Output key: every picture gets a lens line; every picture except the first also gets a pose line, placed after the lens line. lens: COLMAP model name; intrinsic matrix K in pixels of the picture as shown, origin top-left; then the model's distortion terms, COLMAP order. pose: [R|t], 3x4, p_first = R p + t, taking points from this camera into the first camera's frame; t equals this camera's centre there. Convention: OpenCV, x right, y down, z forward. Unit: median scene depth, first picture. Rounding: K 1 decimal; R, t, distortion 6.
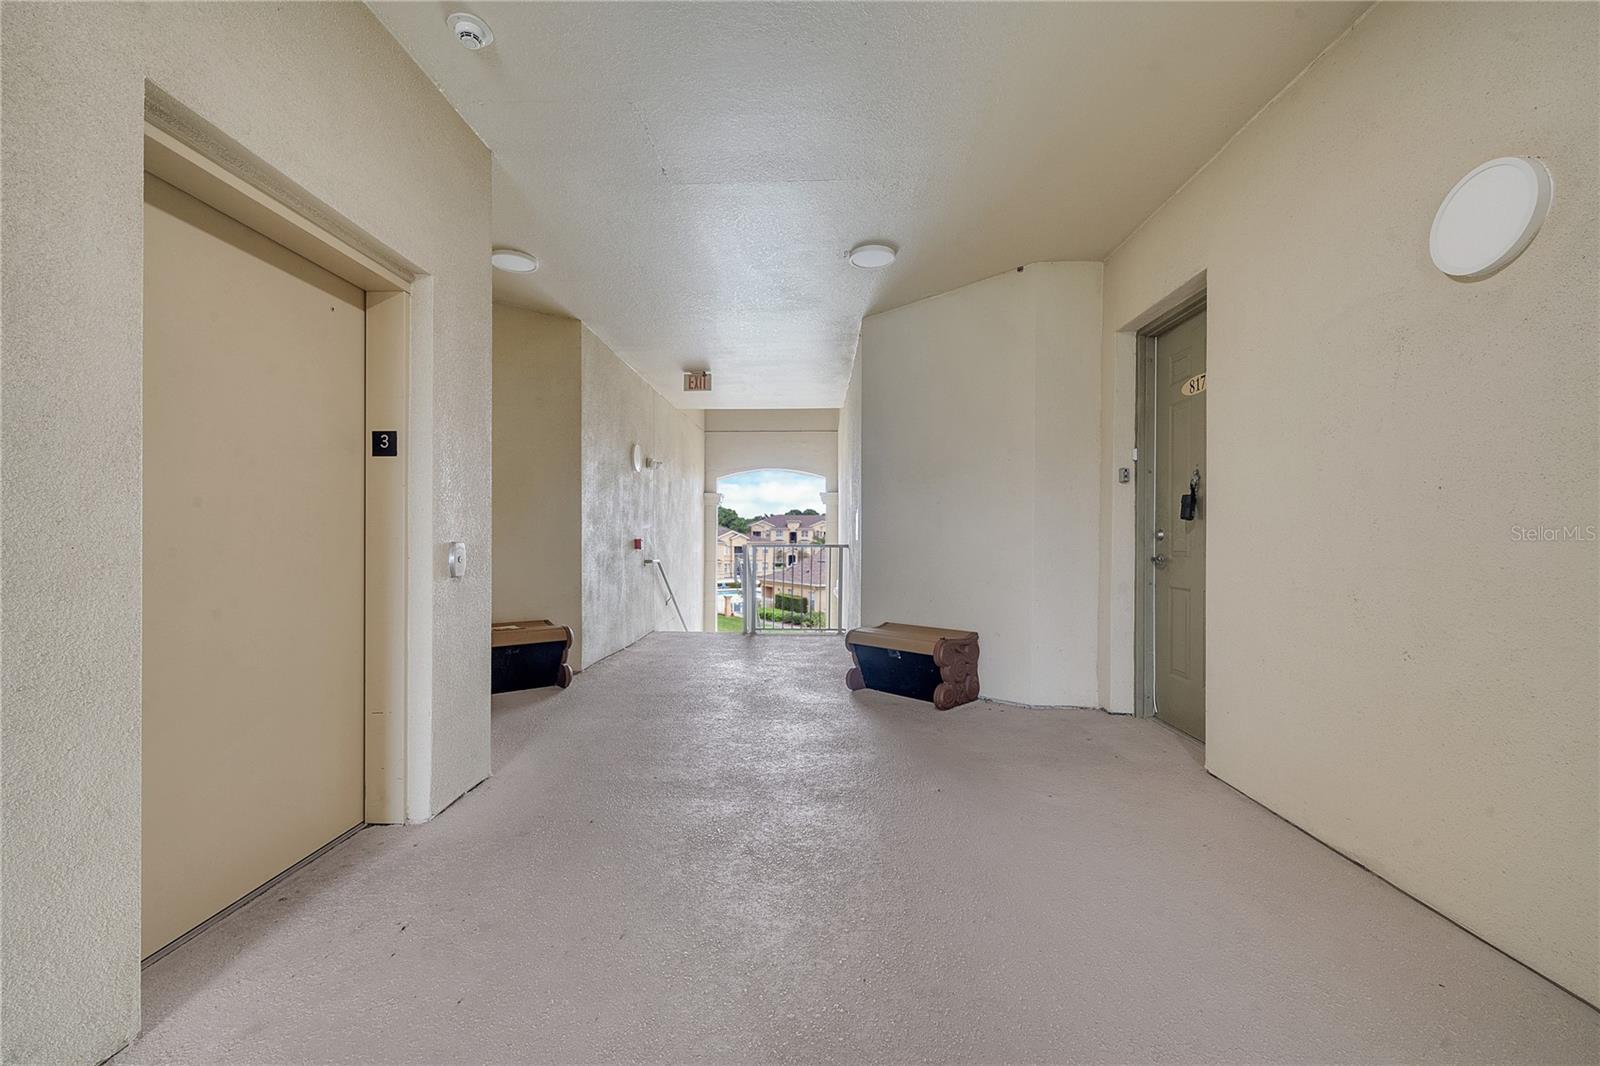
lens RADIAL K [[646.2, 0, 792.5], [0, 646.2, 537.4], [0, 0, 1]] dist [0.001961, -0.000107]
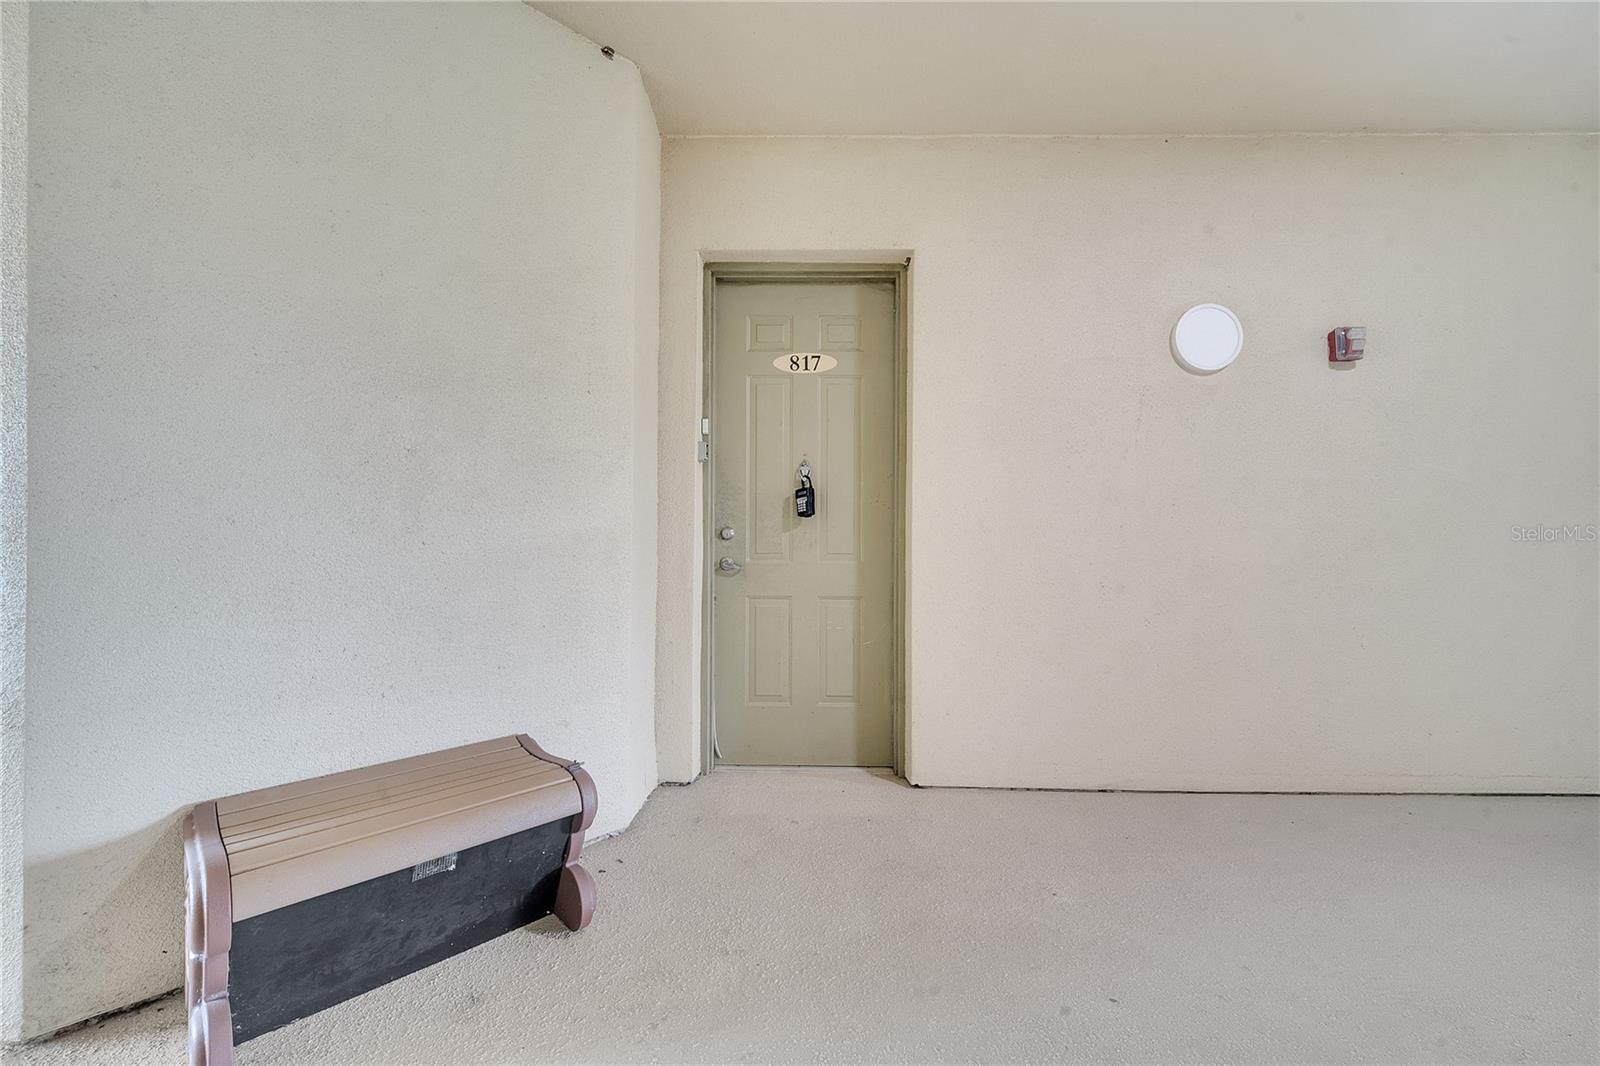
lens RADIAL K [[646.2, 0, 792.5], [0, 646.2, 537.4], [0, 0, 1]] dist [0.001961, -0.000107]
pose [[-0.017525, -0.007926, 0.999815, -0.134294], [-0.005226, 0.999956, 0.007836, -0.003421], [-0.999833, -0.005088, -0.017566, 0.546240]]
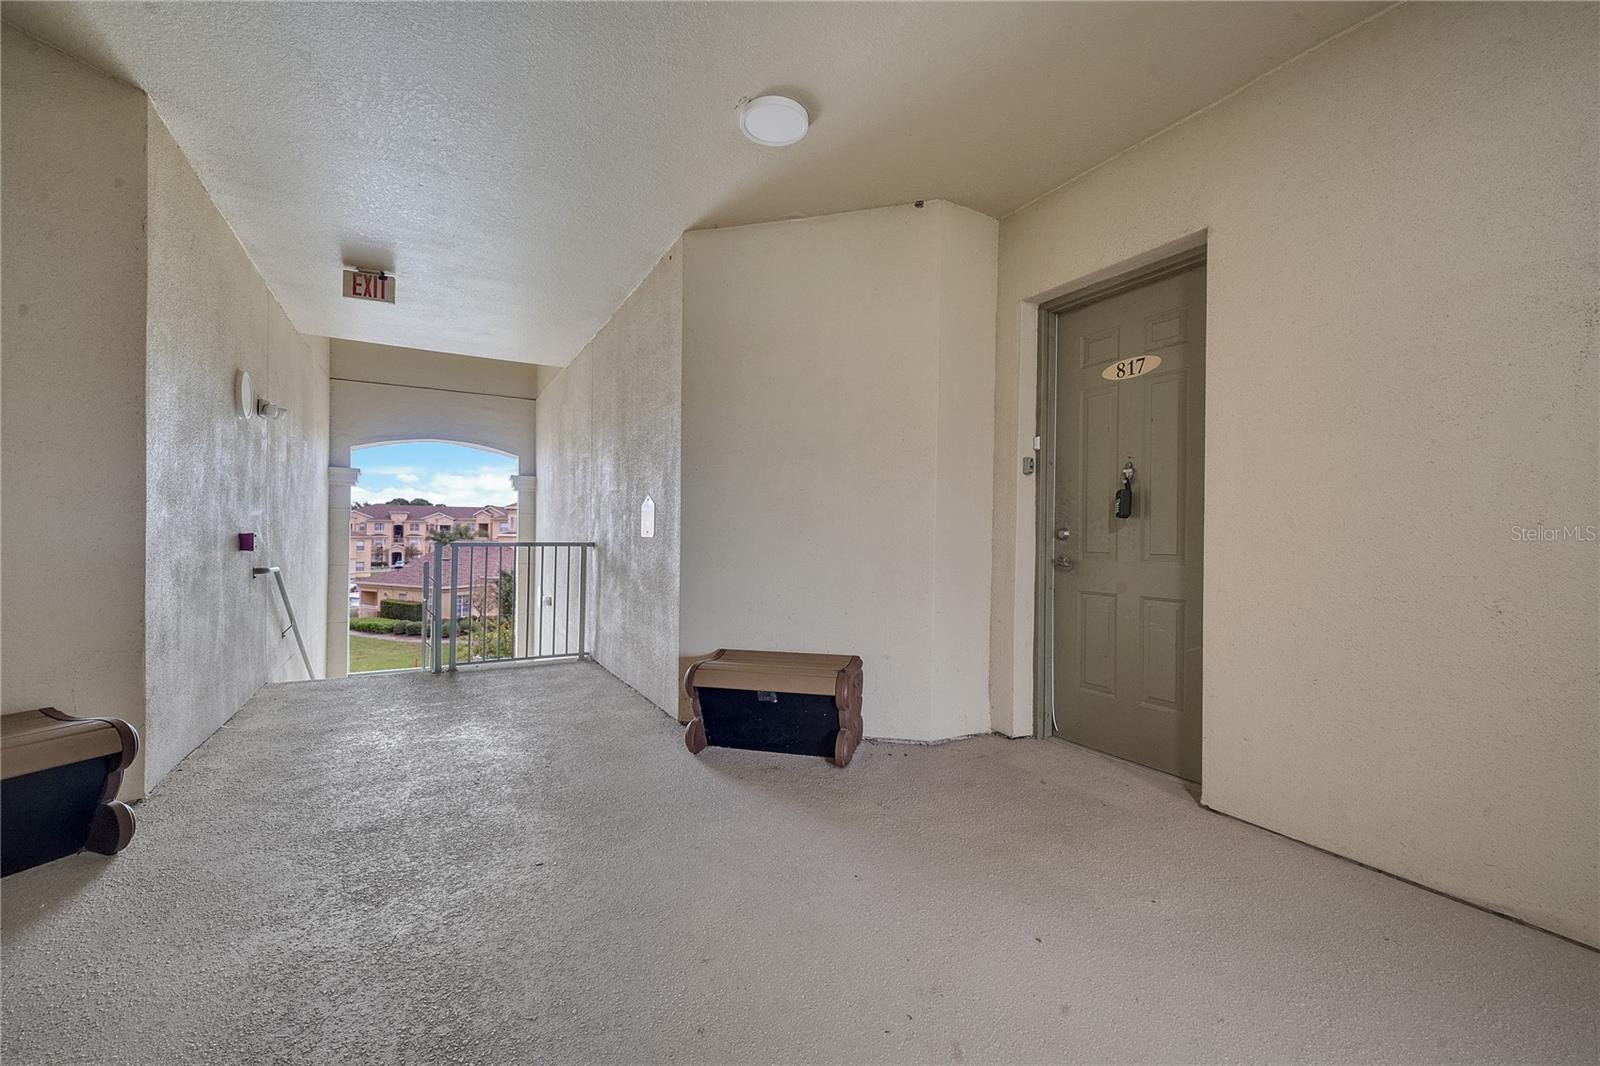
lens RADIAL K [[646.2, 0, 792.5], [0, 646.2, 537.4], [0, 0, 1]] dist [0.001961, -0.000107]
pose [[0.850982, 0.003652, 0.525182, -0.132194], [-0.007318, 0.999961, 0.004904, -0.000529], [-0.525143, -0.008016, 0.850976, 0.252699]]
